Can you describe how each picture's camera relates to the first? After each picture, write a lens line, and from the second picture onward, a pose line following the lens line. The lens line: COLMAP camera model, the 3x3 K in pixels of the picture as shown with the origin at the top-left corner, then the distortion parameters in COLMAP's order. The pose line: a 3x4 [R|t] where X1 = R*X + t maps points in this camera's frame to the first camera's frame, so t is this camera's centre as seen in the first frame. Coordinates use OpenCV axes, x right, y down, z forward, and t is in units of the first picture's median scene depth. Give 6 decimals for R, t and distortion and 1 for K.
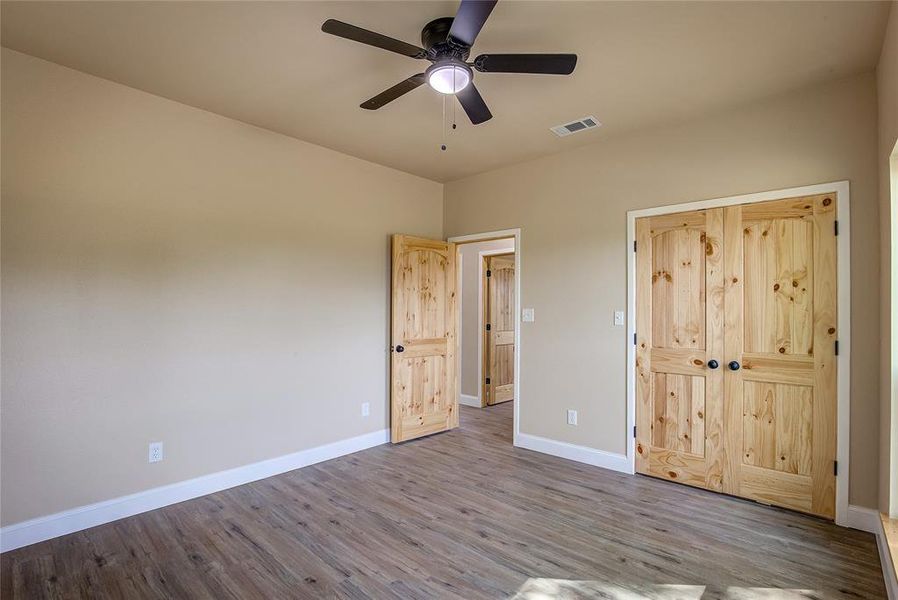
lens RADIAL K [[418.8, 0, 444.7], [0, 418.8, 302.1], [0, 0, 1]] dist [-0.021458, 0.000585]
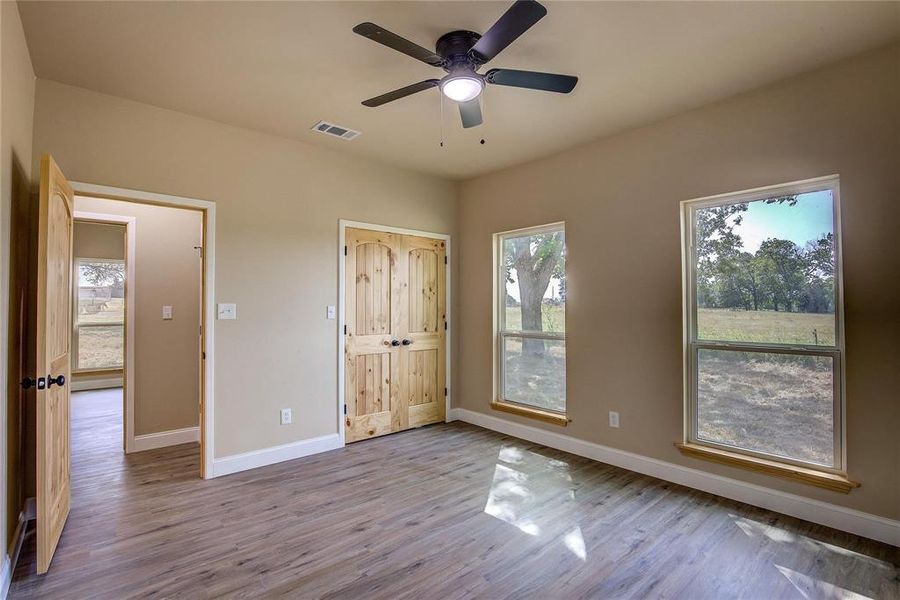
lens RADIAL K [[419.8, 0, 445.7], [0, 419.8, 302.1], [0, 0, 1]] dist [-0.021458, 0.000585]
pose [[0.130593, 0.000477, 0.991436, -0.746109], [-0.025530, 0.999670, 0.002882, 0.000370], [-0.991107, -0.025688, 0.130562, 0.638983]]
